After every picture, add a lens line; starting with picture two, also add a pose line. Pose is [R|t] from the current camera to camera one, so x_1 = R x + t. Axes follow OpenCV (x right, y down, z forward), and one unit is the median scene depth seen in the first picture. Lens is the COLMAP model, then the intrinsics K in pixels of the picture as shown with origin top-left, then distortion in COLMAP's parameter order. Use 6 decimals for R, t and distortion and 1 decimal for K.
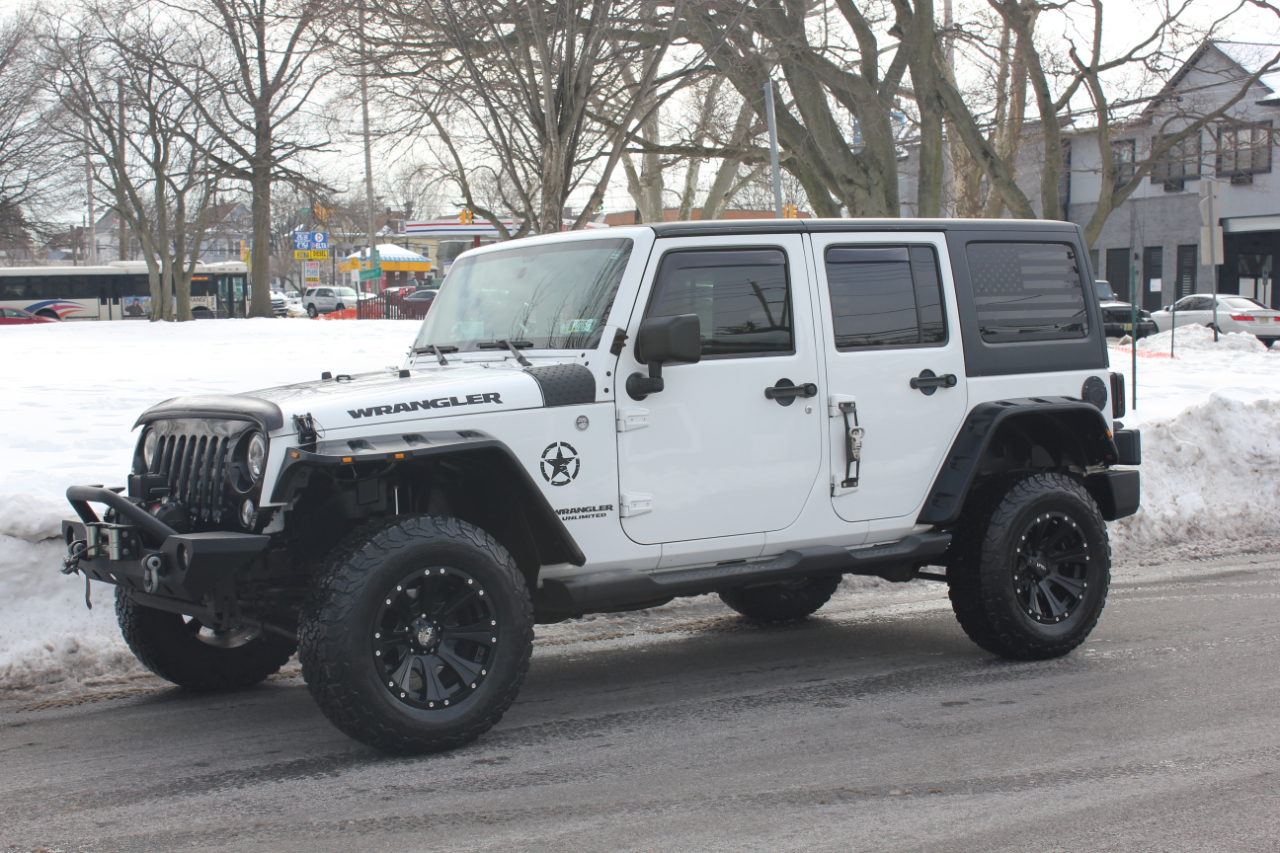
lens RADIAL K [[1907.5, 0, 647.0], [0, 1907.5, 412.8], [0, 0, 1]] dist [0.006756, 0.000000]
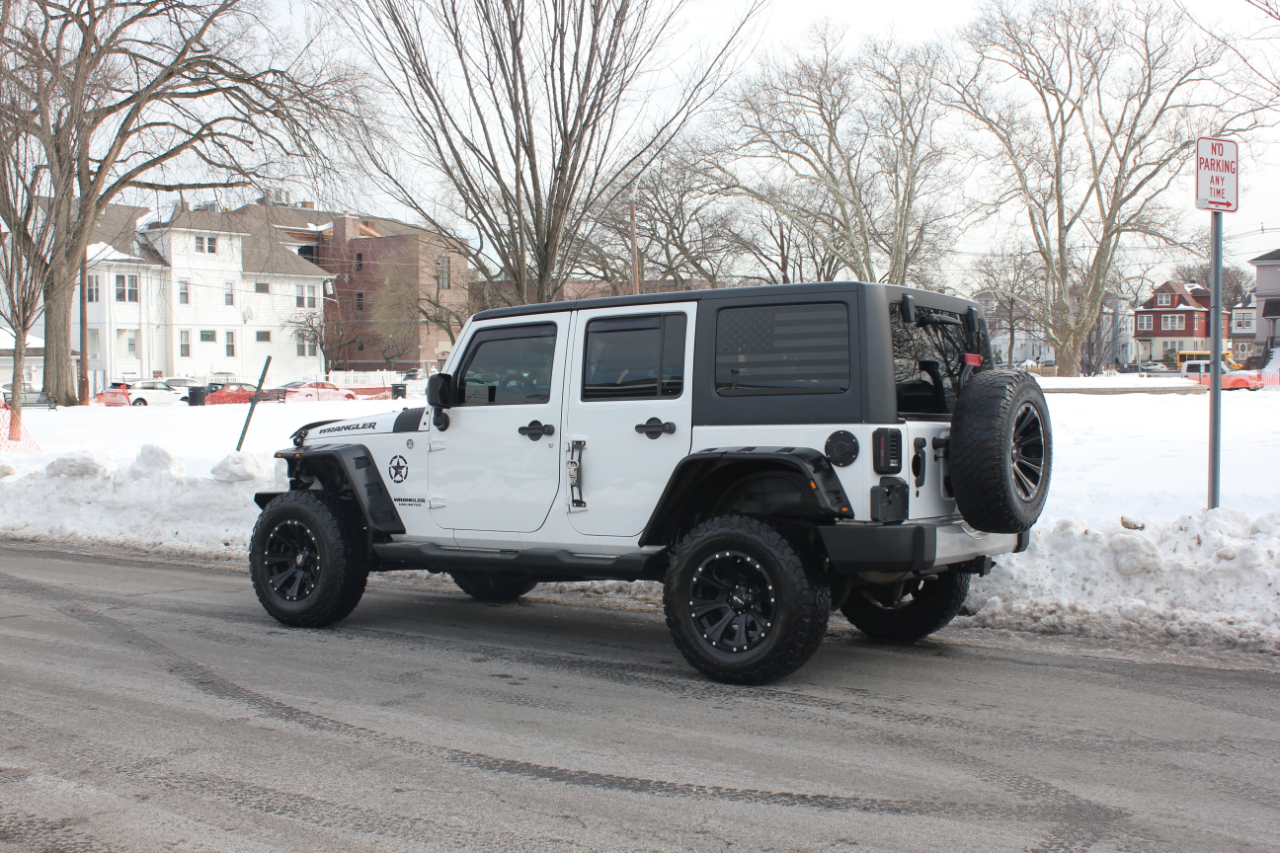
lens RADIAL K [[1488.1, 0, 647.3], [0, 1488.1, 436.9], [0, 0, 1]] dist [-0.041839, 0.000000]
pose [[0.342312, 0.038183, -0.938810, 1.070455], [-0.041437, 0.998815, 0.025515, -0.035830], [0.938672, 0.030168, 0.343489, 0.705176]]
